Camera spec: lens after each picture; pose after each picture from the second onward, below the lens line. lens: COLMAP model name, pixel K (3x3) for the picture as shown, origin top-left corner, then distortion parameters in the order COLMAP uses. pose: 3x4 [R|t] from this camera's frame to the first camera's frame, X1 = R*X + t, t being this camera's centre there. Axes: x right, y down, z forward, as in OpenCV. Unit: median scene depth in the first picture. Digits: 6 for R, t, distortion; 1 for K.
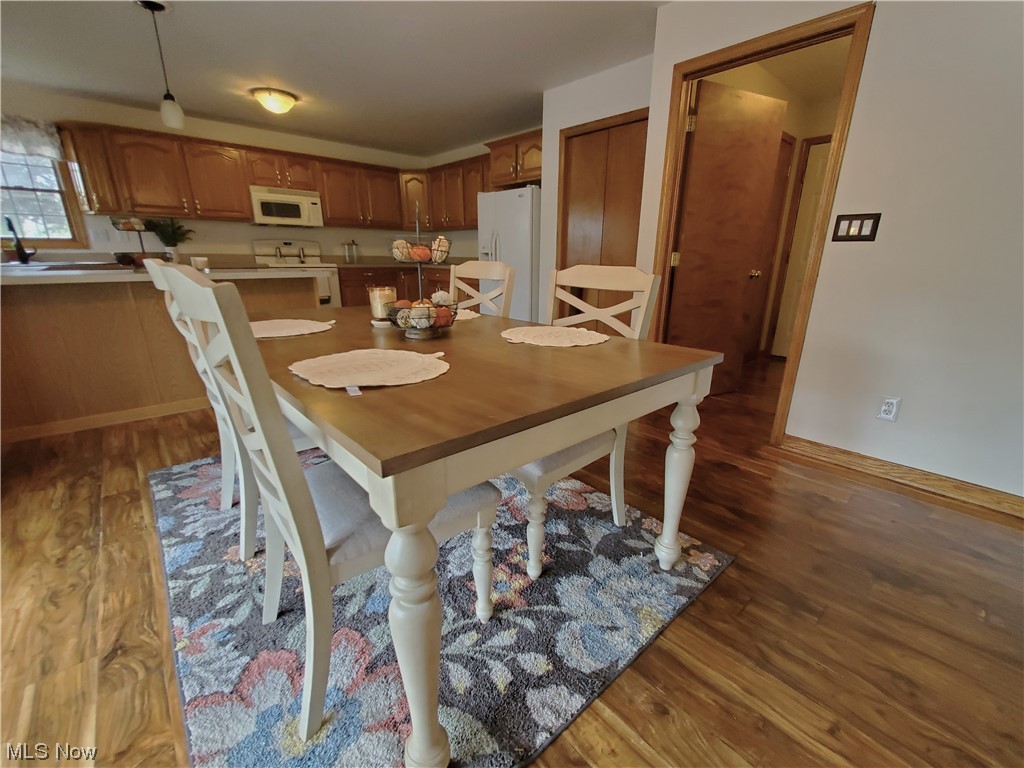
lens RADIAL K [[412.7, 0, 504.8], [0, 412.7, 385.6], [0, 0, 1]] dist [0.000827, -0.000700]
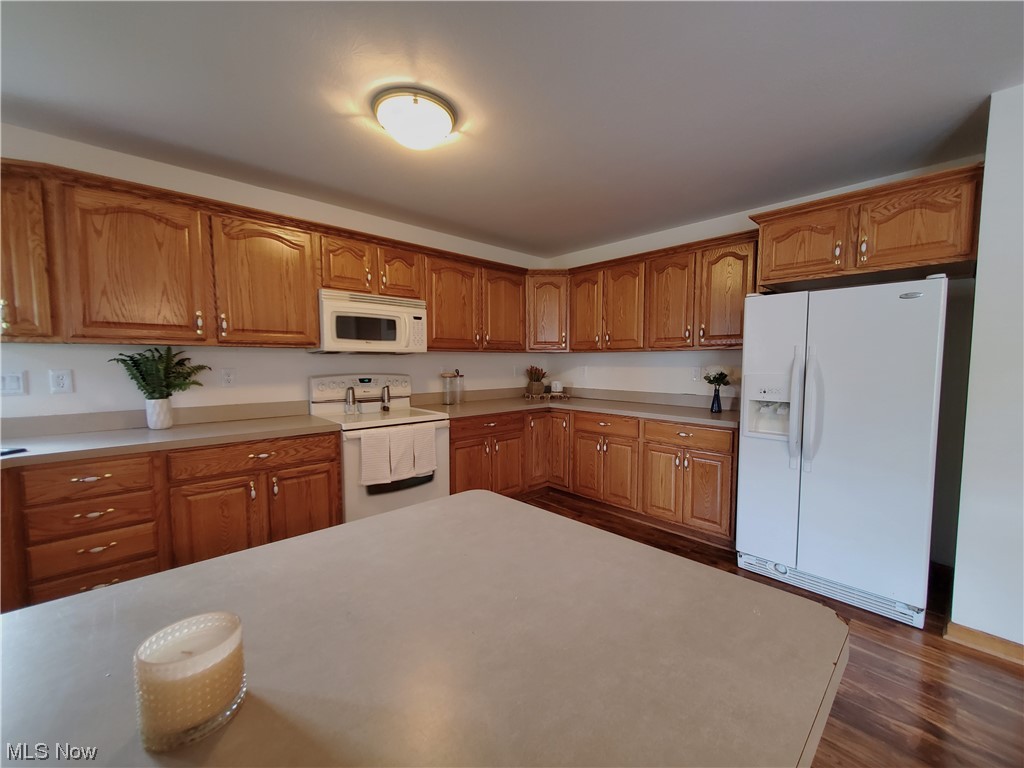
lens RADIAL K [[412.7, 0, 519.9], [0, 412.7, 389.7], [0, 0, 1]] dist [0.000827, -0.000700]
pose [[0.999614, -0.016766, 0.022151, -0.337098], [0.021603, 0.970435, -0.240394, -0.194540], [-0.017466, 0.240780, 0.970423, 0.447067]]
